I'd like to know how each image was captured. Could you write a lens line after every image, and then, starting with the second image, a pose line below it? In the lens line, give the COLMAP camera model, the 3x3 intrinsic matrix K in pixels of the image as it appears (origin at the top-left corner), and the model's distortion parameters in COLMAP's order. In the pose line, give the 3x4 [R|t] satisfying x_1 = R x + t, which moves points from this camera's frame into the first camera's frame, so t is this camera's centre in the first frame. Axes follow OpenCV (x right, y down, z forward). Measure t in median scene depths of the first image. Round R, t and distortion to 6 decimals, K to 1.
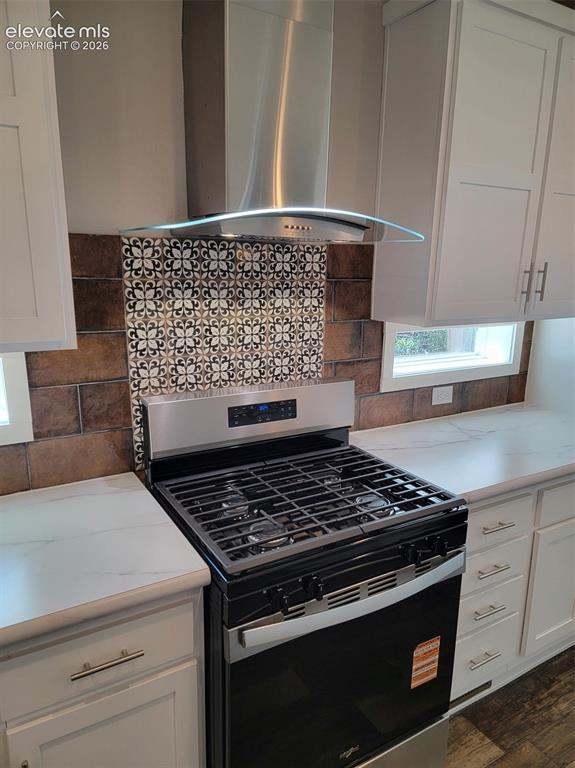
lens RADIAL K [[529.6, 0, 282.4], [0, 529.6, 389.3], [0, 0, 1]] dist [0.044211, -0.018398]
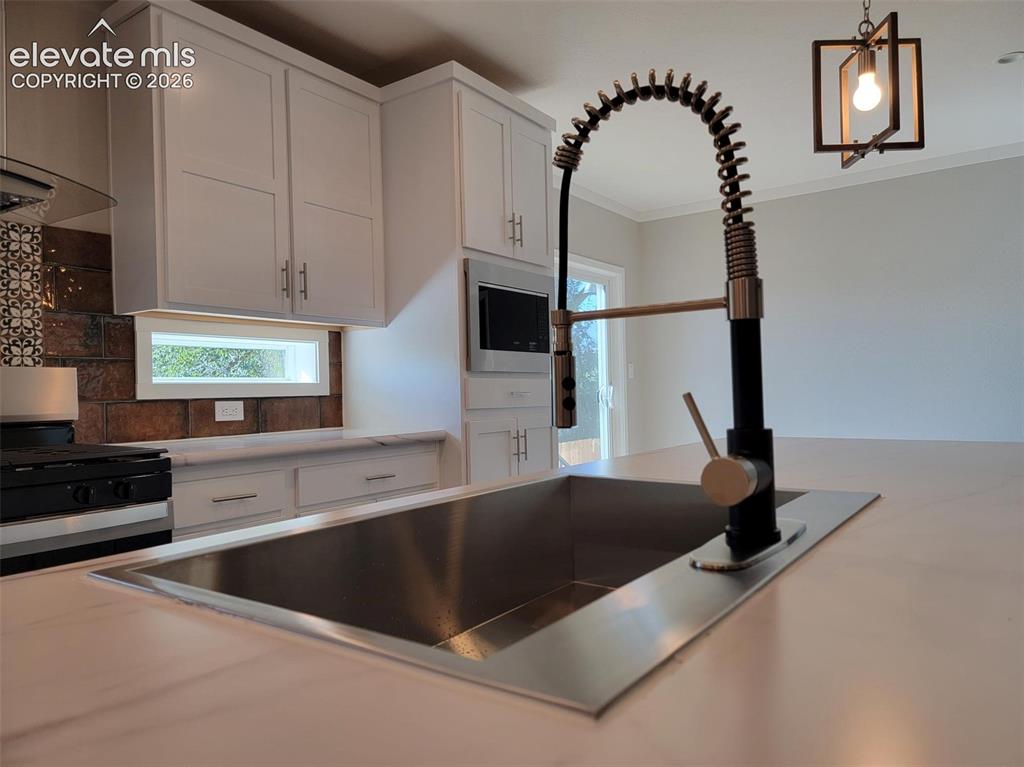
lens RADIAL K [[706.1, 0, 512.4], [0, 706.1, 381.7], [0, 0, 1]] dist [0.044211, -0.018398]
pose [[0.913845, -0.028126, 0.405088, 0.306232], [0.122454, 0.970244, -0.208880, 0.334112], [-0.387160, 0.240488, 0.890097, -0.336079]]
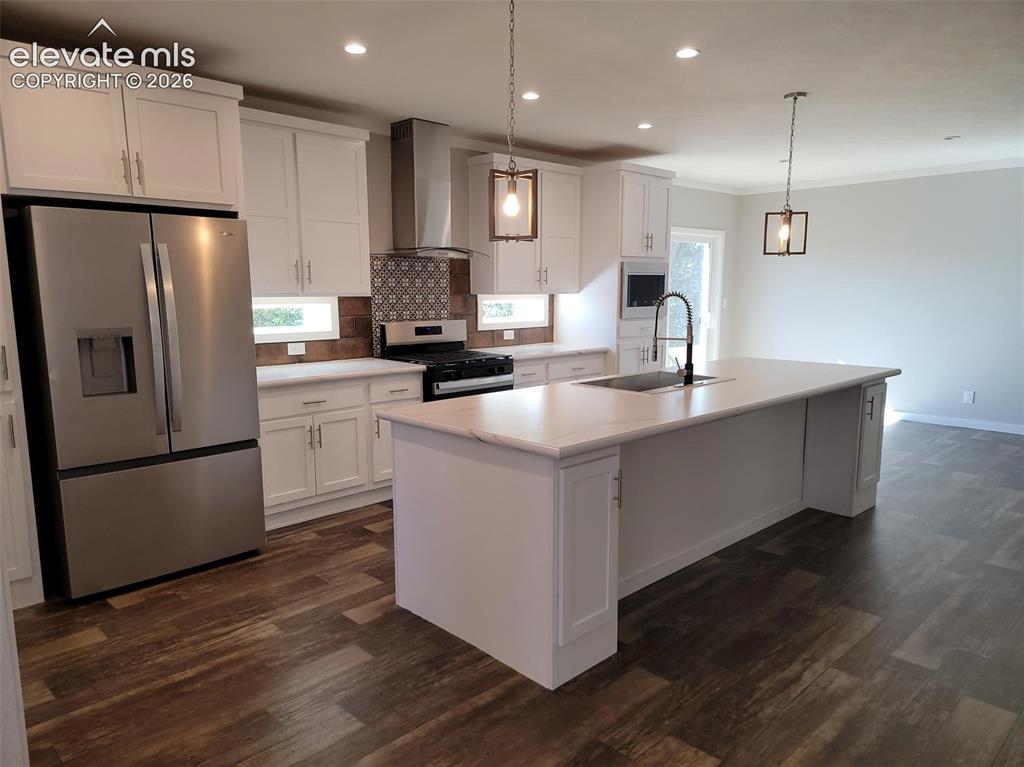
lens RADIAL K [[706.1, 0, 524.6], [0, 706.1, 404.8], [0, 0, 1]] dist [0.044211, -0.018398]
pose [[0.966432, -0.053412, 0.251309, -0.372669], [0.066356, 0.996856, -0.043312, 0.464918], [-0.248205, 0.058534, 0.966937, -1.826236]]
